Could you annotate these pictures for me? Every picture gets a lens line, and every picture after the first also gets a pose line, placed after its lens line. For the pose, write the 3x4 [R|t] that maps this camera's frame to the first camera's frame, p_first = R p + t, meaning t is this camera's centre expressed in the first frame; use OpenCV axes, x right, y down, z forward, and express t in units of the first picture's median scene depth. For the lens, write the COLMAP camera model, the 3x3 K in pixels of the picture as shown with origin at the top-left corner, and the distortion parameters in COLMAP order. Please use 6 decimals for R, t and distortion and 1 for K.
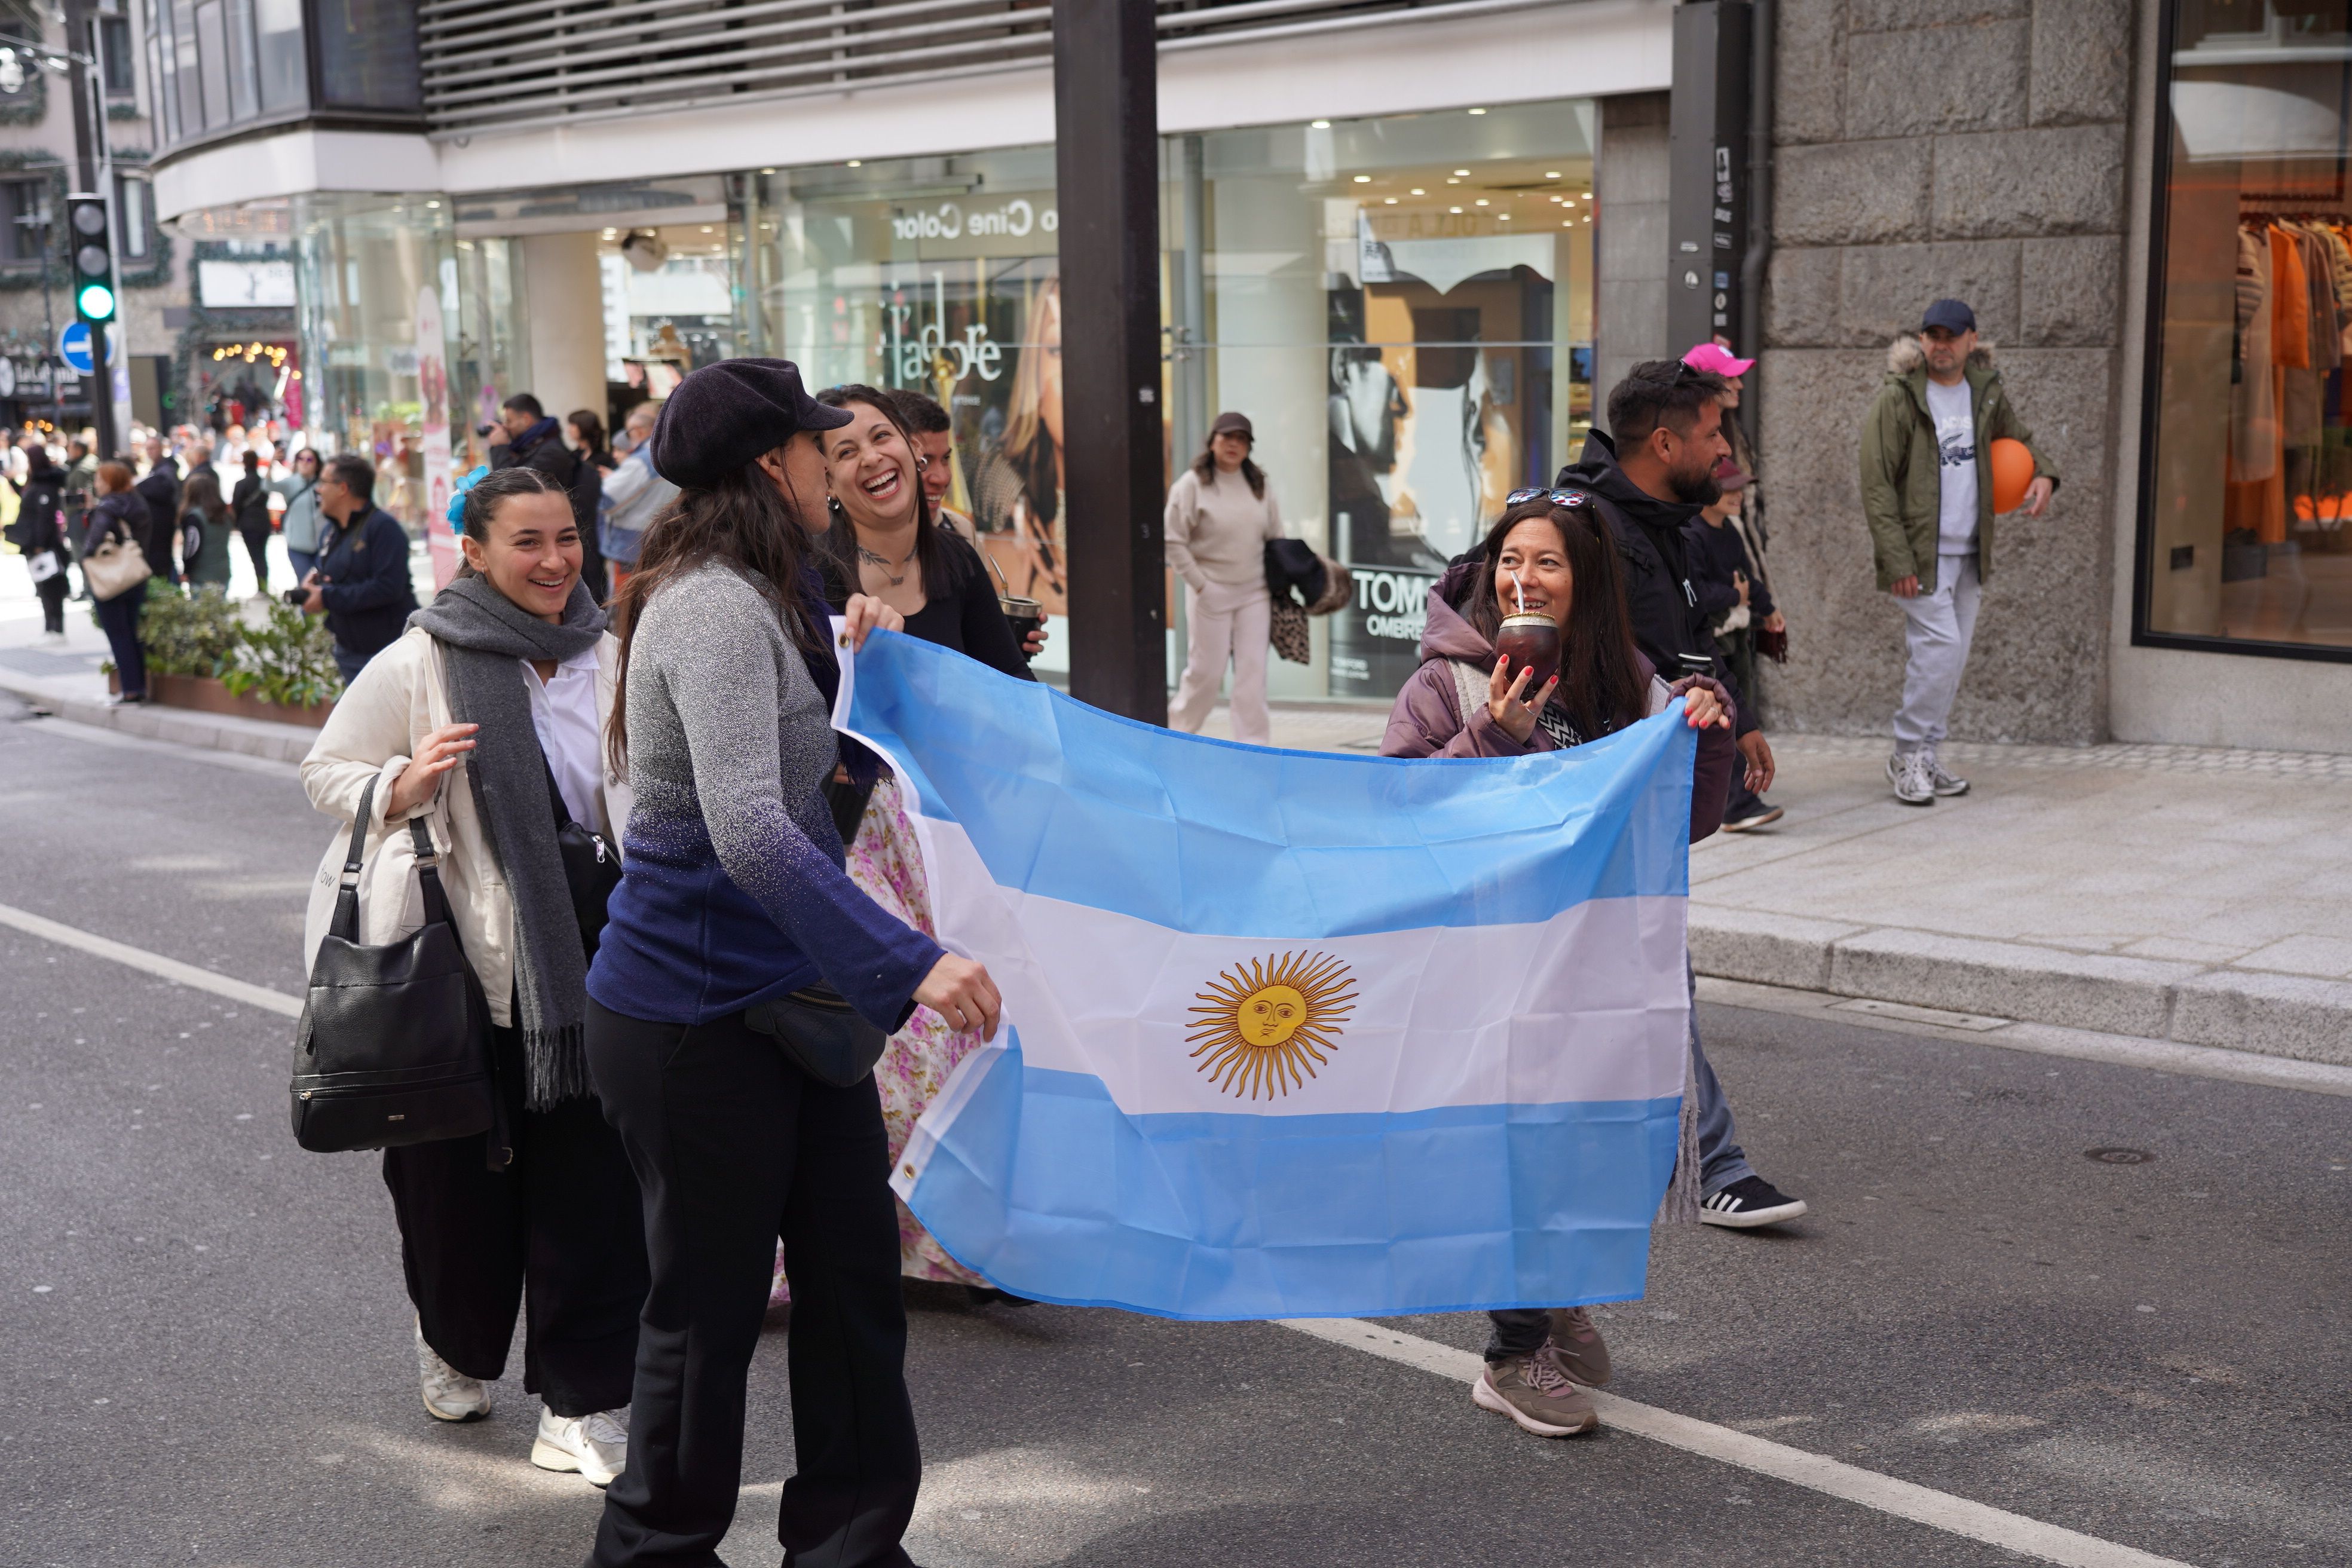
lens RADIAL K [[3034.4, 0, 1176.0], [0, 3034.4, 784.0], [0, 0, 1]] dist [0.067446, 0.005571]
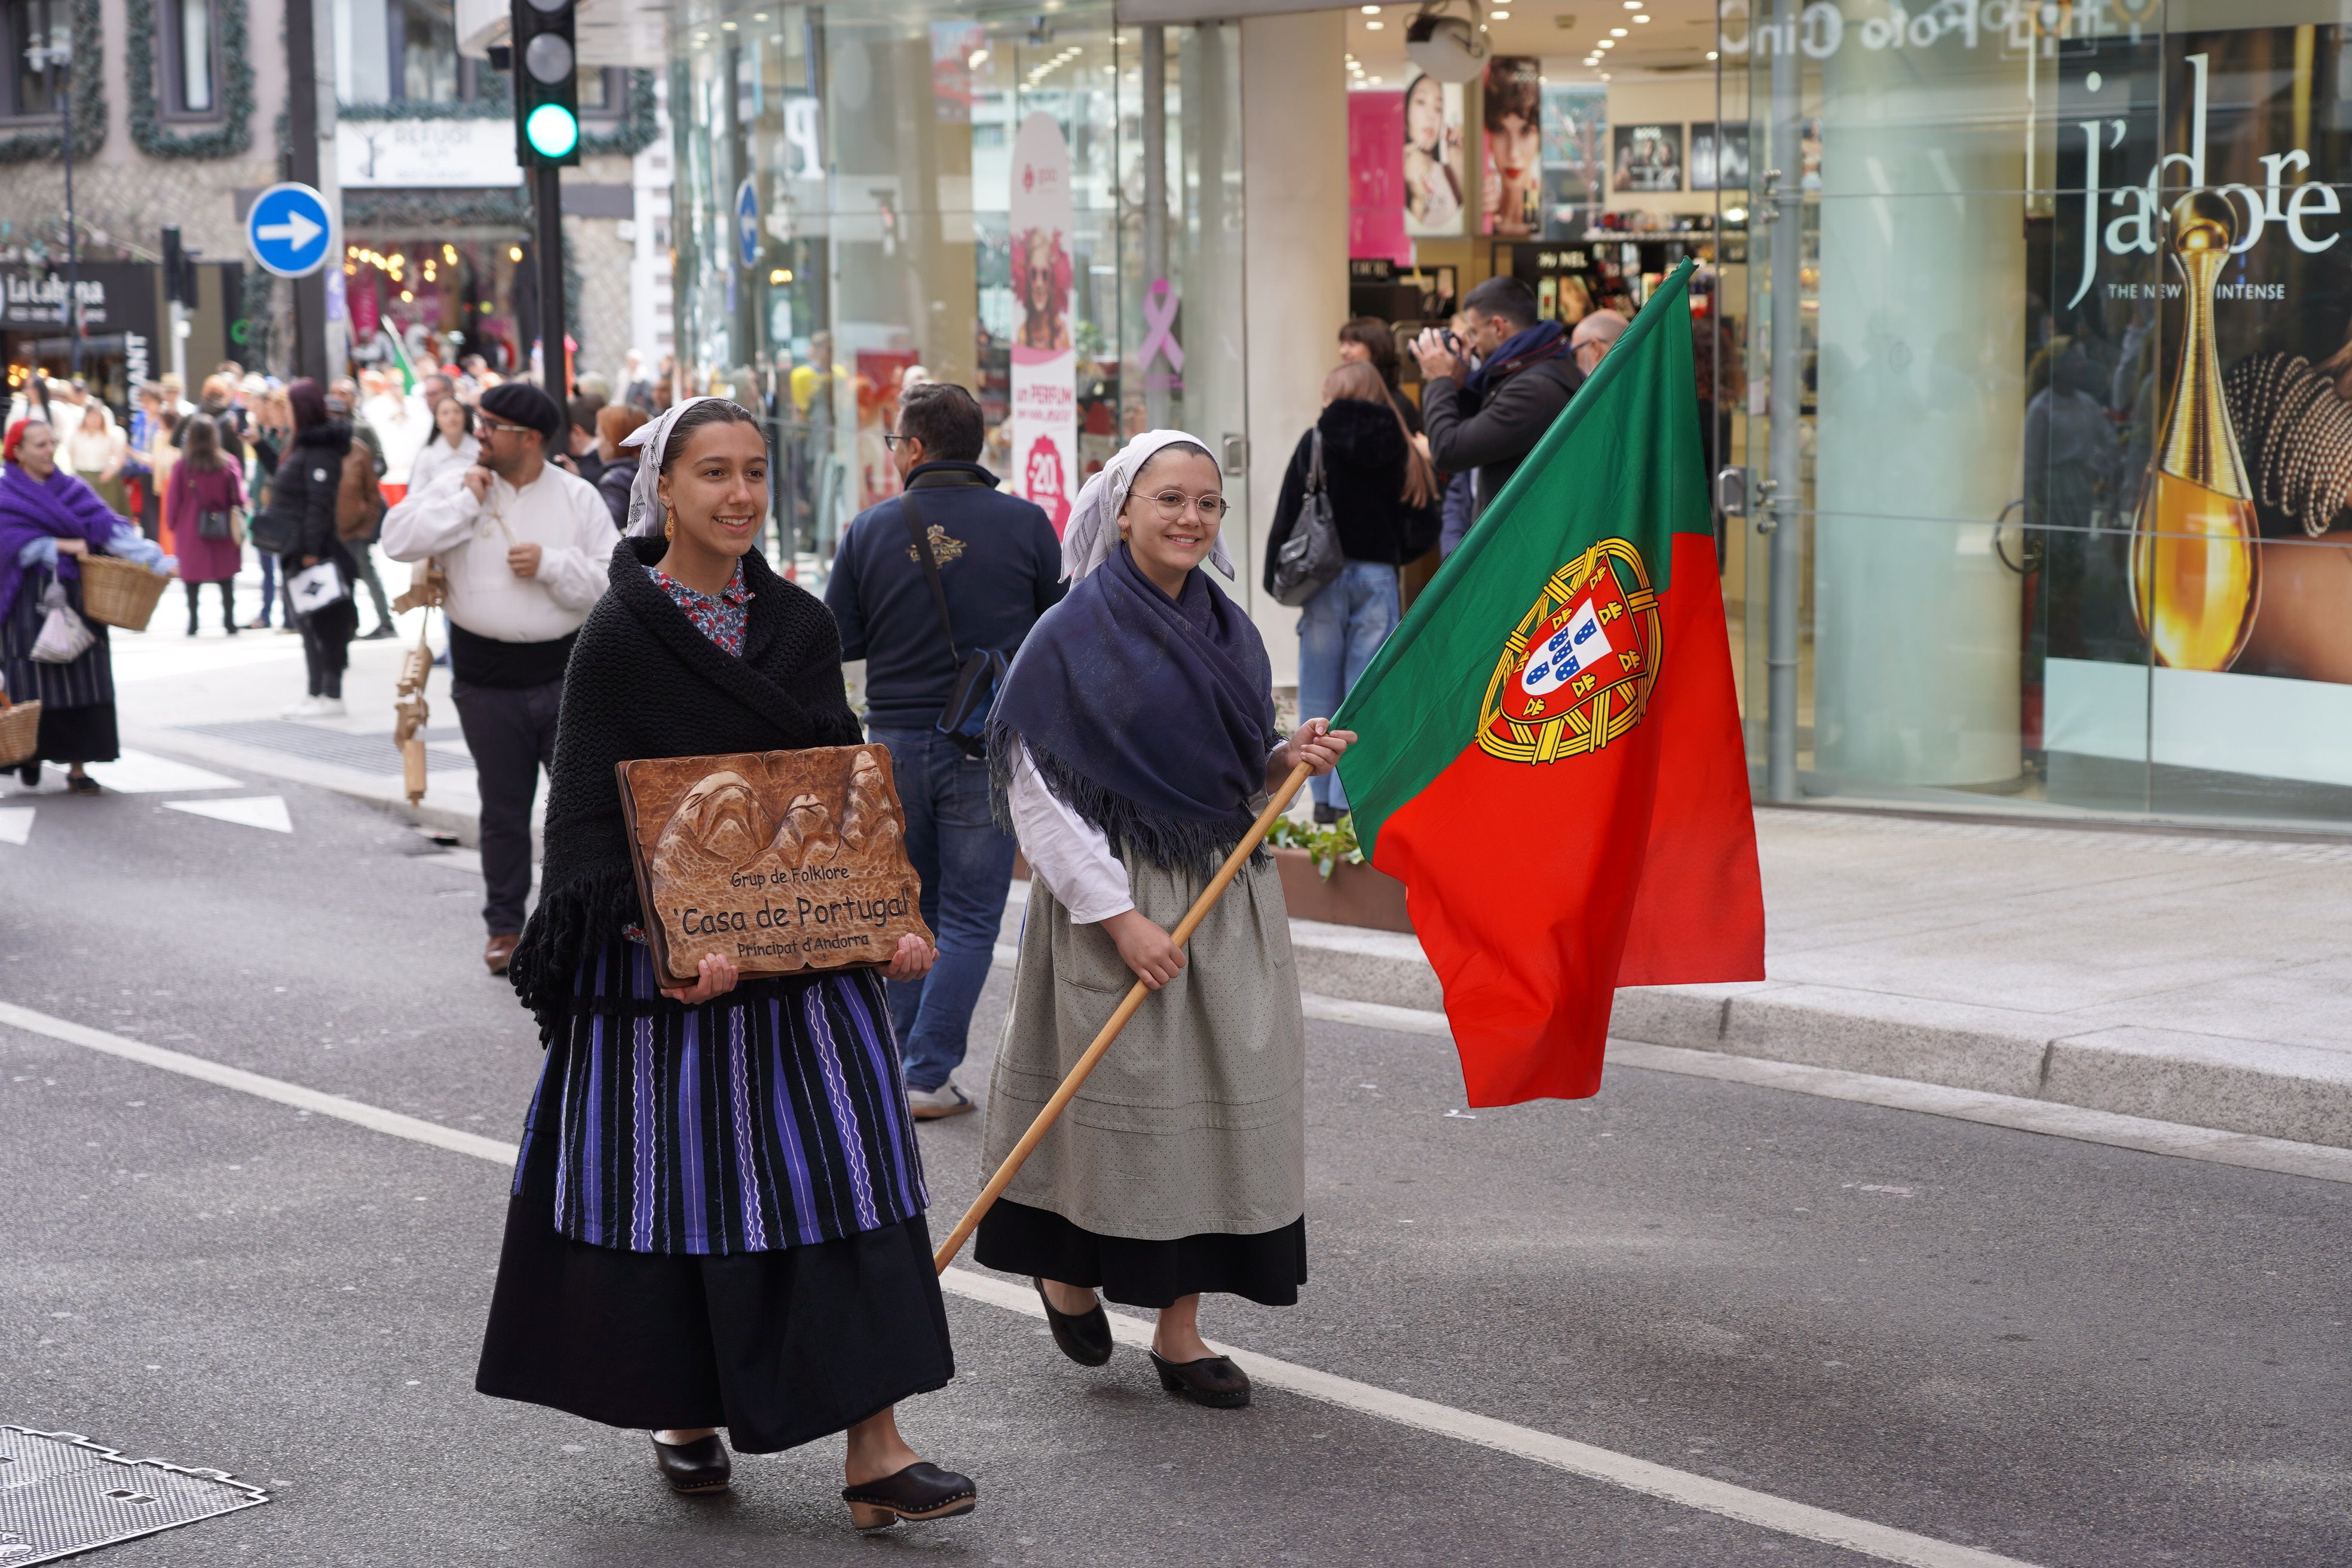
lens RADIAL K [[4397.7, 0, 1176.0], [0, 4397.7, 784.0], [0, 0, 1]] dist [0.152754, -0.234380]
pose [[0.998389, 0.011580, -0.055539, -0.079086], [-0.013183, 0.999504, -0.028593, -0.005069], [0.055181, 0.029280, 0.998047, 0.075356]]
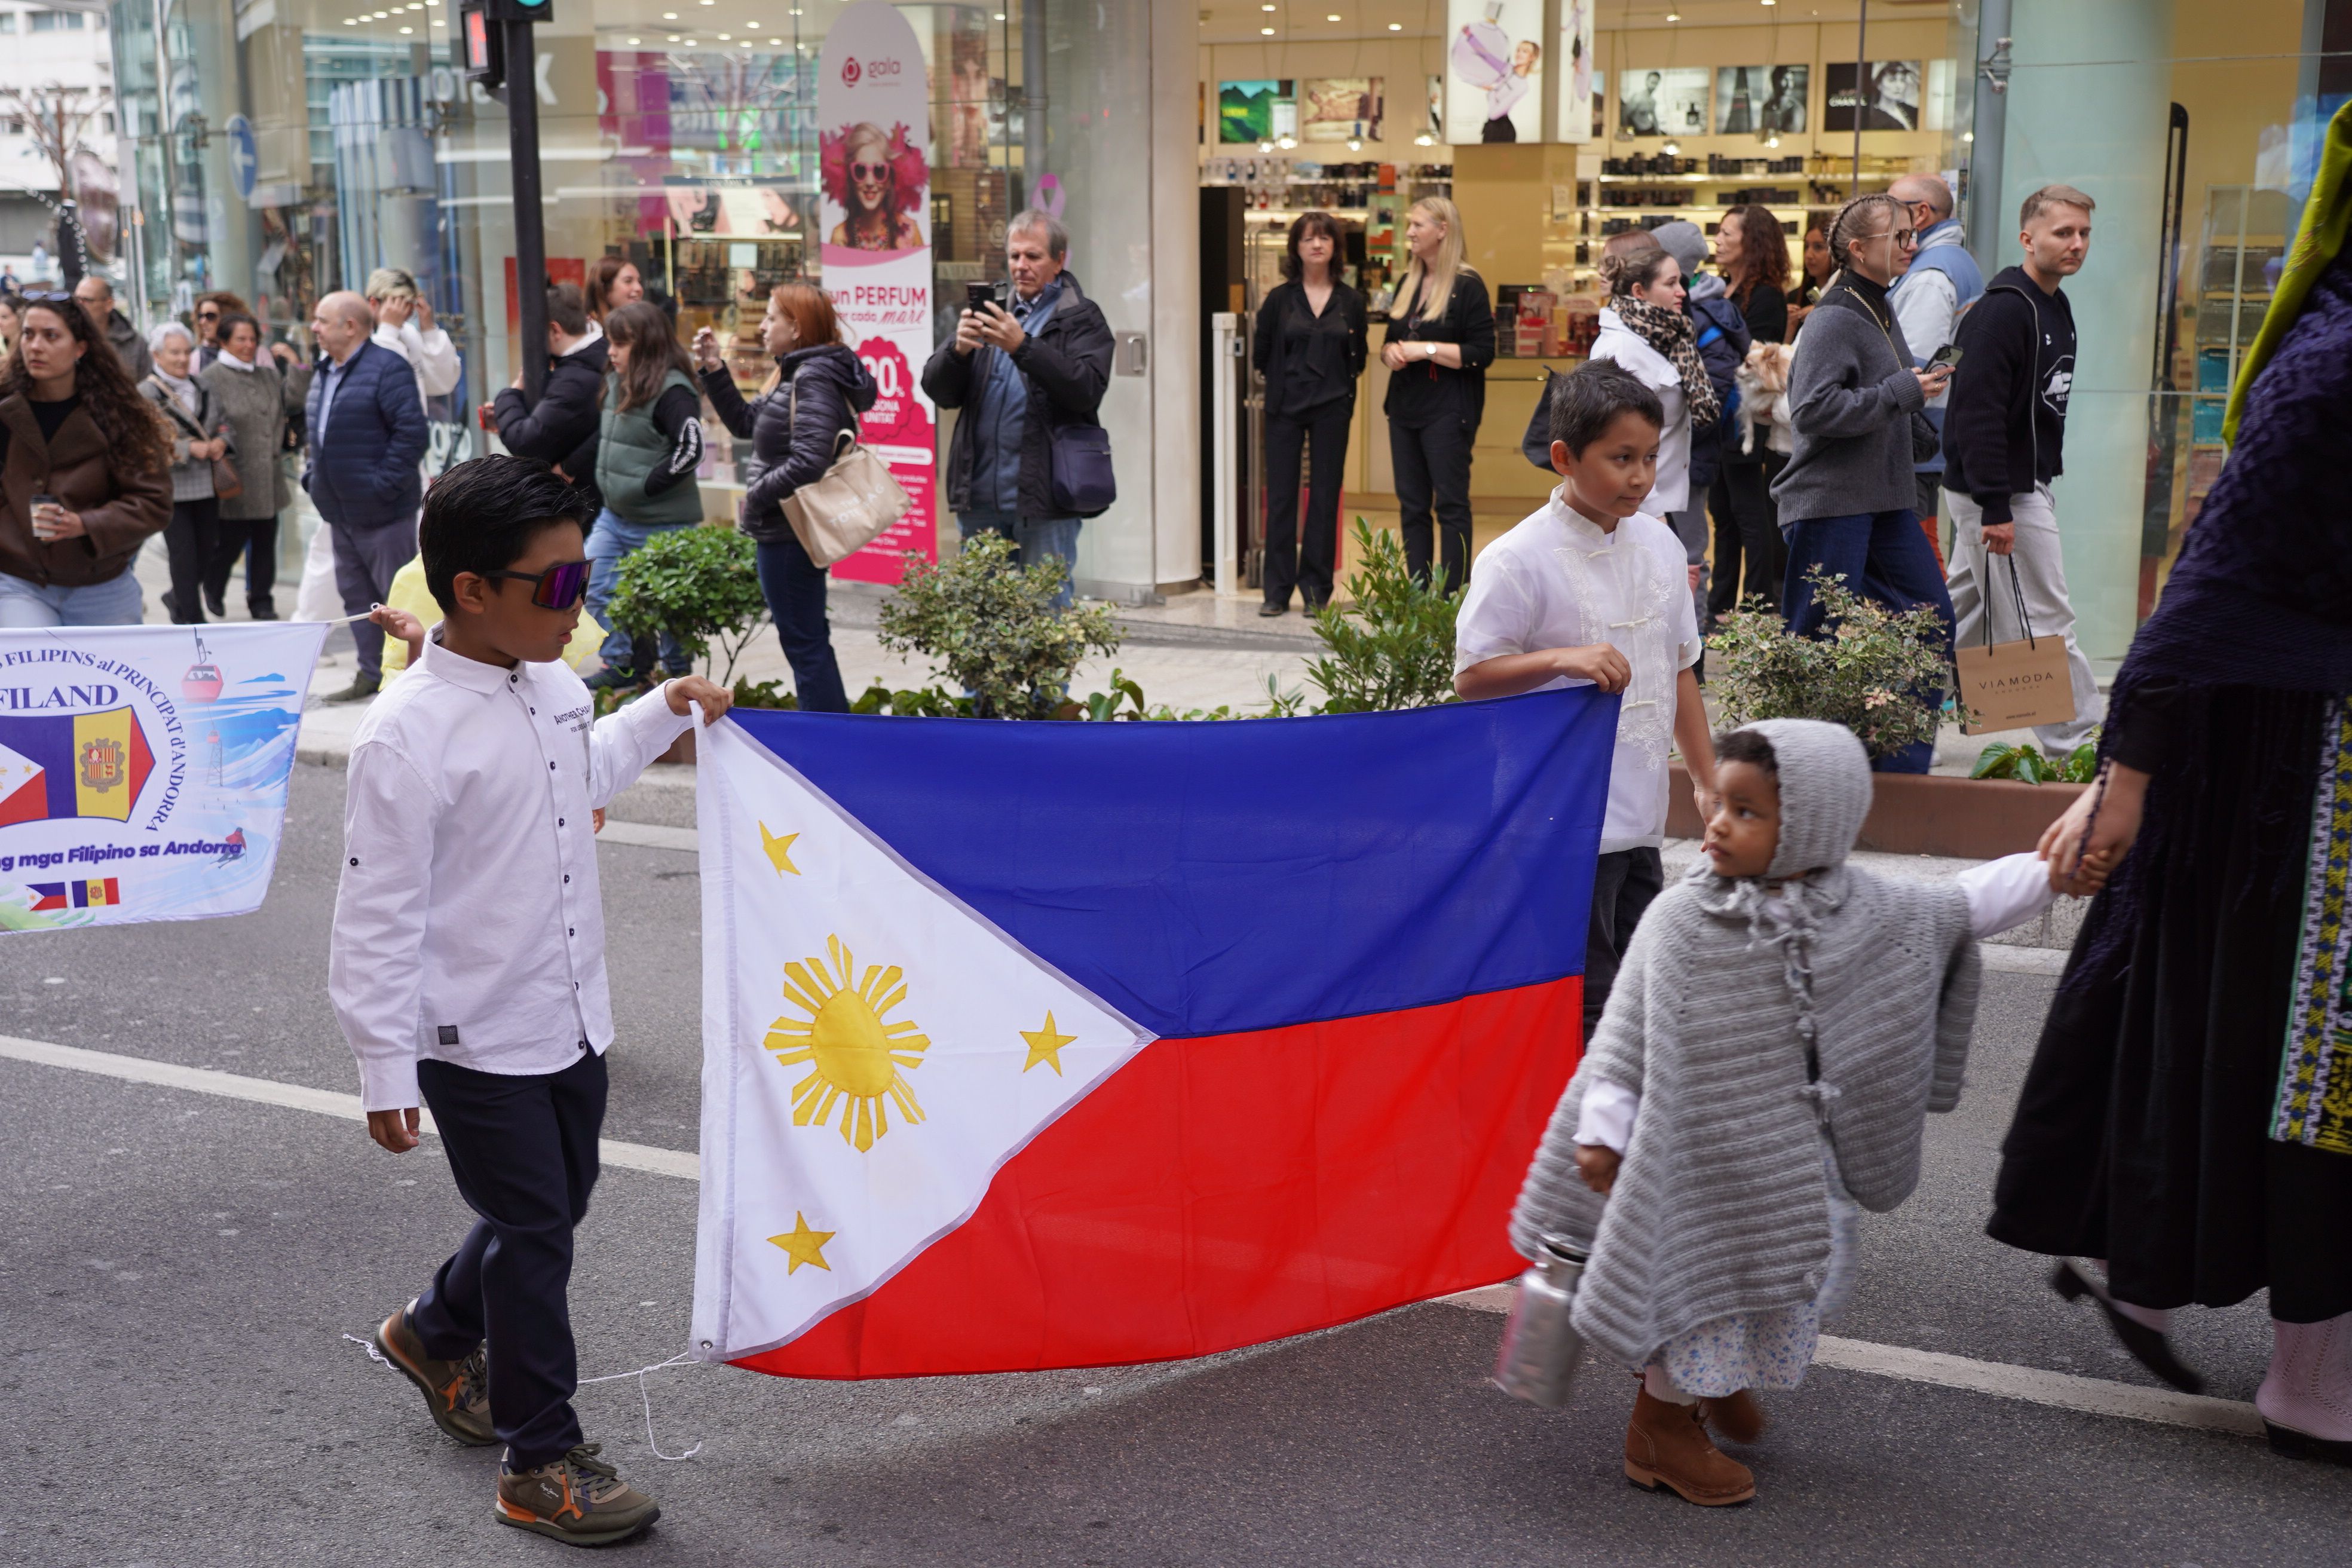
lens RADIAL K [[2906.9, 0, 1176.0], [0, 2906.9, 784.0], [0, 0, 1]] dist [0.073026, -0.003315]
pose [[0.936546, -0.052560, 0.346583, -0.172499], [0.041820, 0.998387, 0.038400, -0.015905], [-0.348042, -0.021469, 0.937233, 0.205536]]
